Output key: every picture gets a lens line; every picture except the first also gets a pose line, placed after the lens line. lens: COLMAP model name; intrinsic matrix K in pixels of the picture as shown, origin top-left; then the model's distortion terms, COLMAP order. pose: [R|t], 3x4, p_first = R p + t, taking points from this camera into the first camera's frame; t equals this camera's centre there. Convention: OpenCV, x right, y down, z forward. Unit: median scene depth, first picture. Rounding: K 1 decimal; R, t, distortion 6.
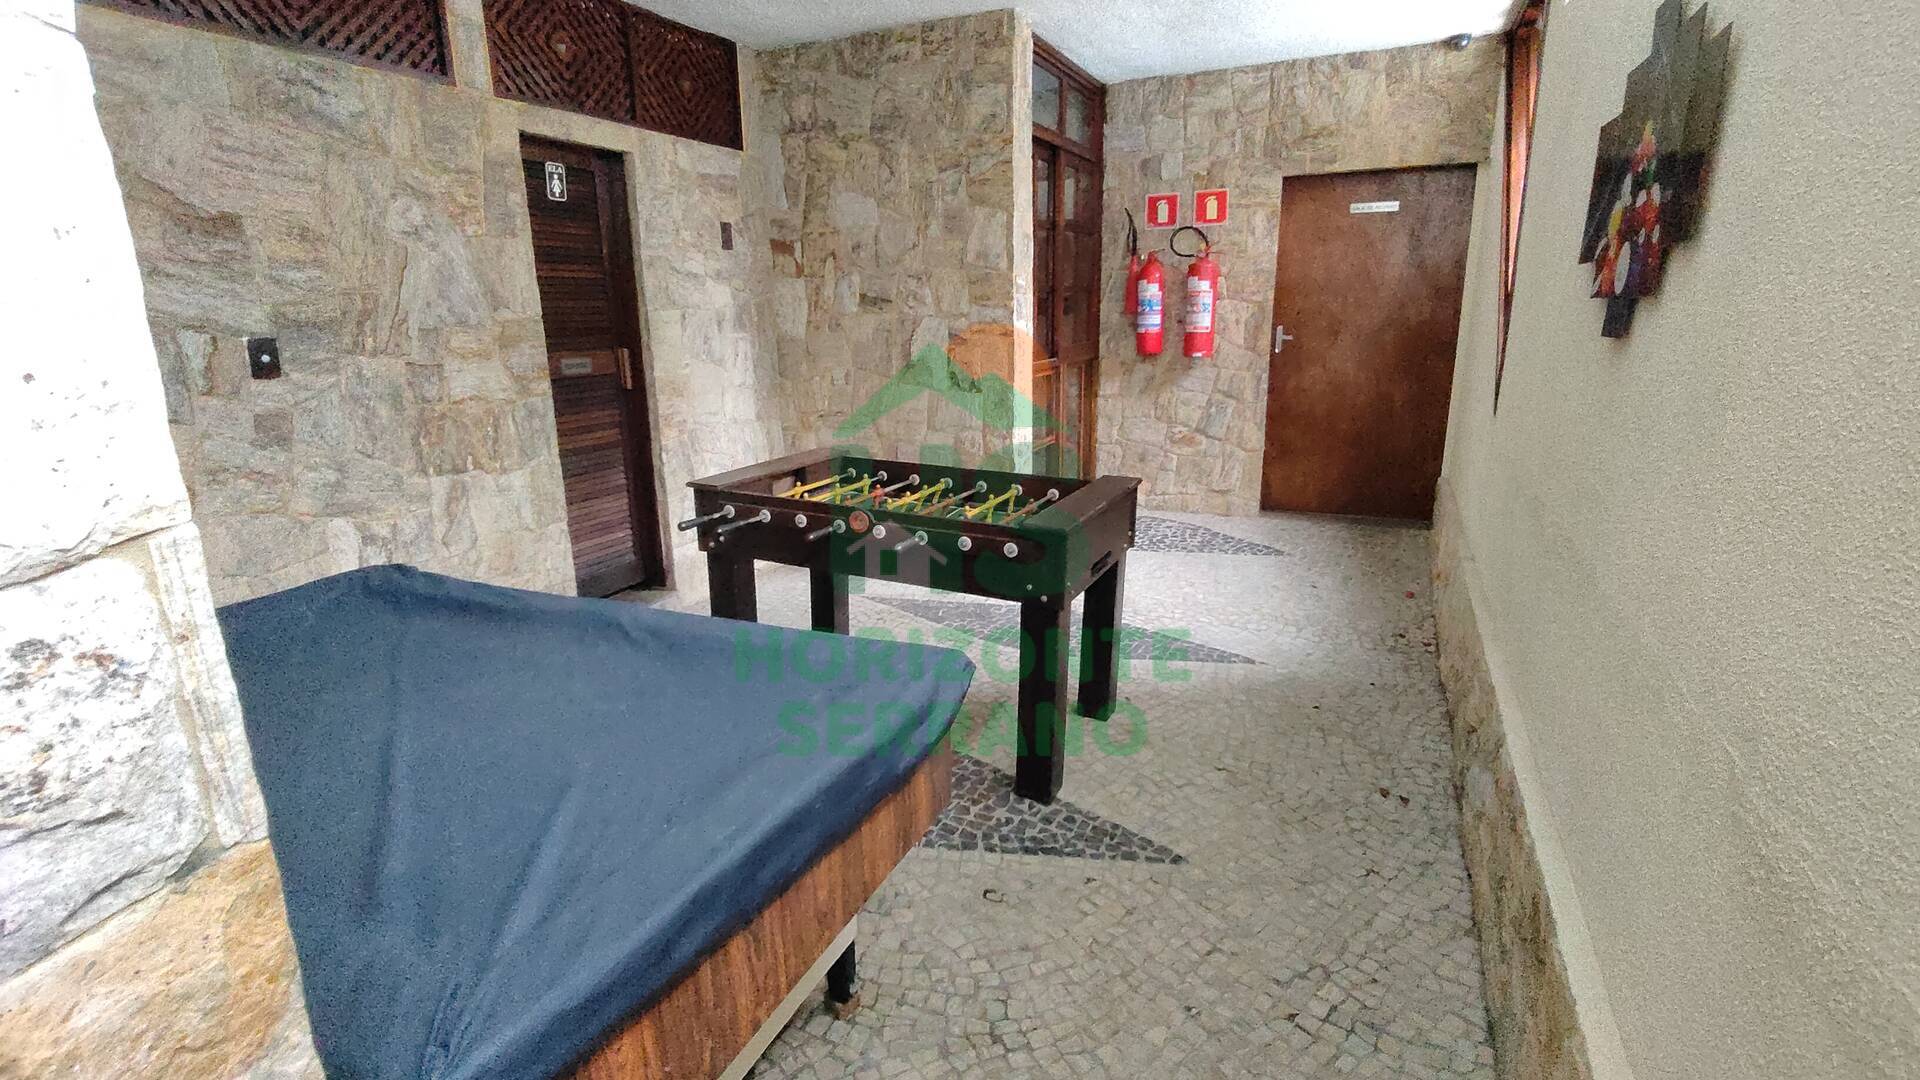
lens RADIAL K [[908.2, 0, 960.0], [0, 908.2, 540.0], [0, 0, 1]] dist [-0.022198, 0.000296]
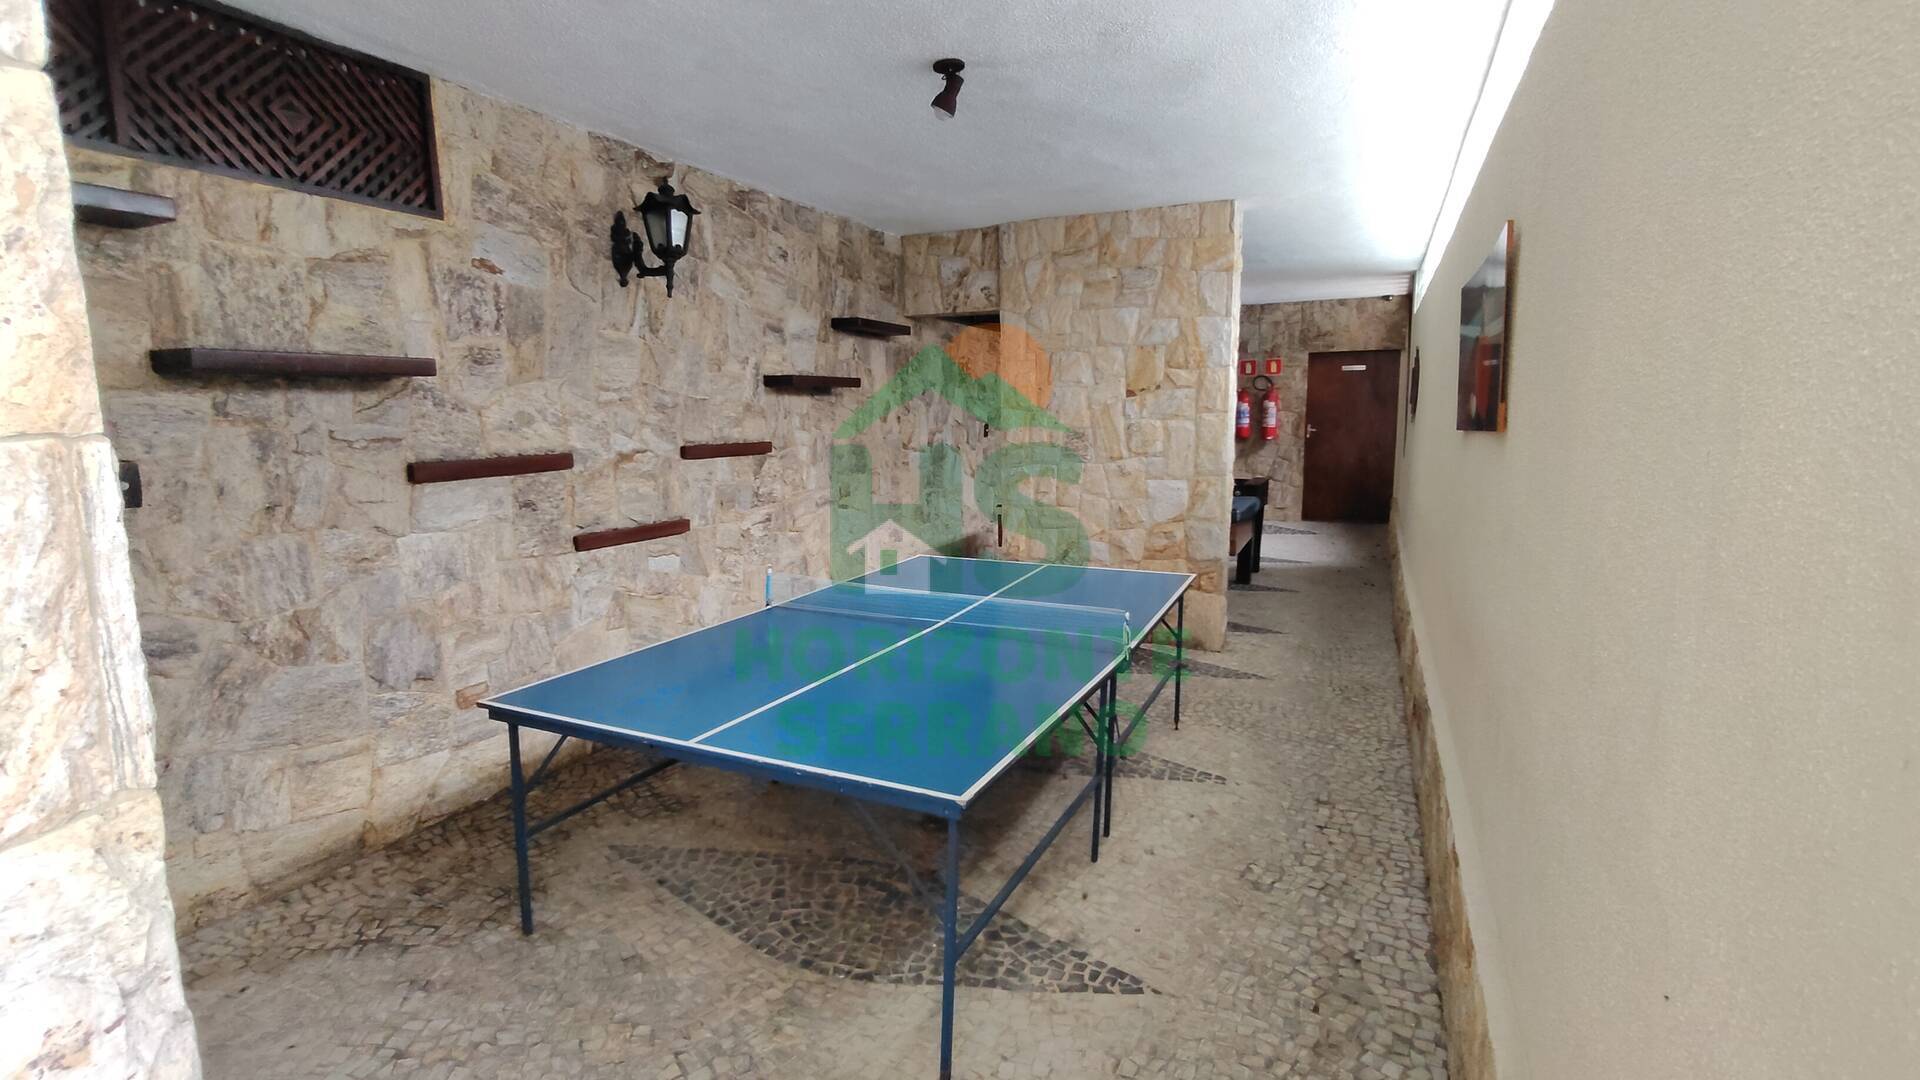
lens RADIAL K [[908.2, 0, 960.0], [0, 908.2, 540.0], [0, 0, 1]] dist [-0.022198, 0.000296]
pose [[0.995980, -0.012898, 0.088643, -0.610139], [0.023710, 0.992244, -0.122024, 0.250083], [-0.086382, 0.123636, 0.988561, -0.902246]]
